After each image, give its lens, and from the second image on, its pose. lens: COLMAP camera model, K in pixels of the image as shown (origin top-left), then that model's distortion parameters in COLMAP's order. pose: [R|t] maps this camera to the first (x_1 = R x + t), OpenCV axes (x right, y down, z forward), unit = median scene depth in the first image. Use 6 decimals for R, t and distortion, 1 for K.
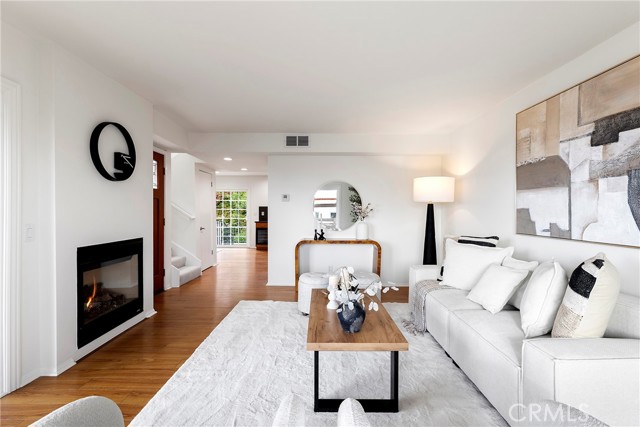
lens RADIAL K [[299.2, 0, 320.7], [0, 299.2, 215.0], [0, 0, 1]] dist [-0.000560, 0.000502]
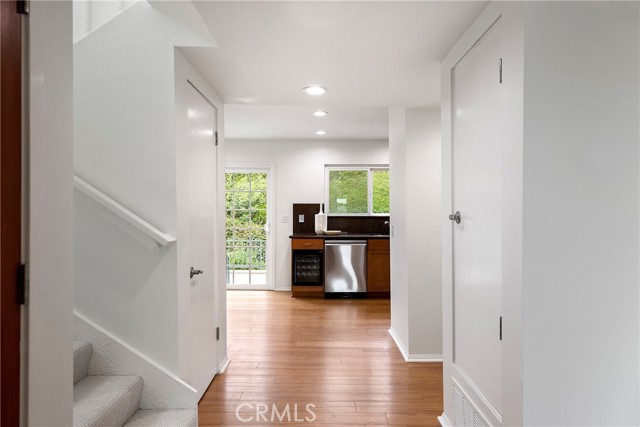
lens RADIAL K [[428.0, 0, 318.4], [0, 428.0, 214.4], [0, 0, 1]] dist [-0.007581, -0.000230]
pose [[0.999960, -0.002197, -0.008726, -0.535961], [0.002144, 0.999979, -0.006110, -0.023320], [0.008739, 0.006091, 0.999943, 1.130588]]
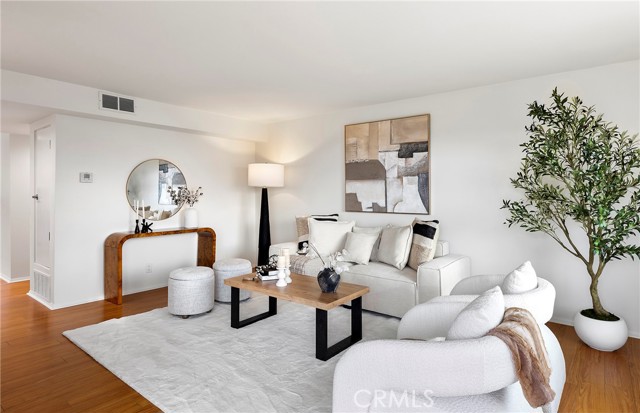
lens RADIAL K [[353.1, 0, 335.4], [0, 353.1, 188.2], [0, 0, 1]] dist [0.002303, 0.001198]
pose [[0.602653, 0.007377, 0.797969, -0.713859], [0.013759, 0.999713, -0.019633, -0.013576], [-0.797885, 0.022811, 0.602378, 0.048082]]
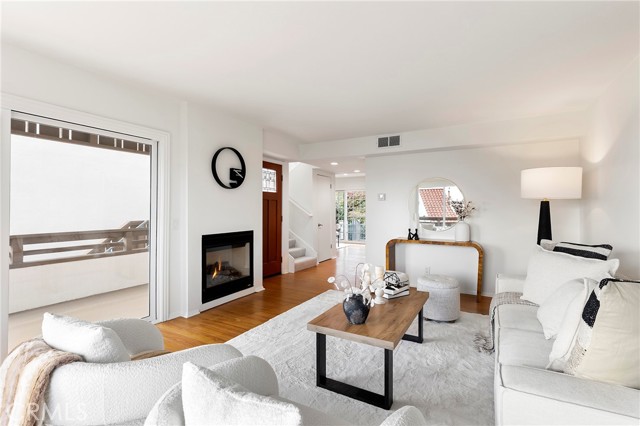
lens RADIAL K [[299.2, 0, 319.0], [0, 299.2, 208.9], [0, 0, 1]] dist [-0.000560, 0.000502]
pose [[0.868189, -0.001546, -0.496231, 0.345155], [-0.005610, 0.999901, -0.012932, -0.004476], [0.496202, 0.014011, 0.868094, -0.003130]]
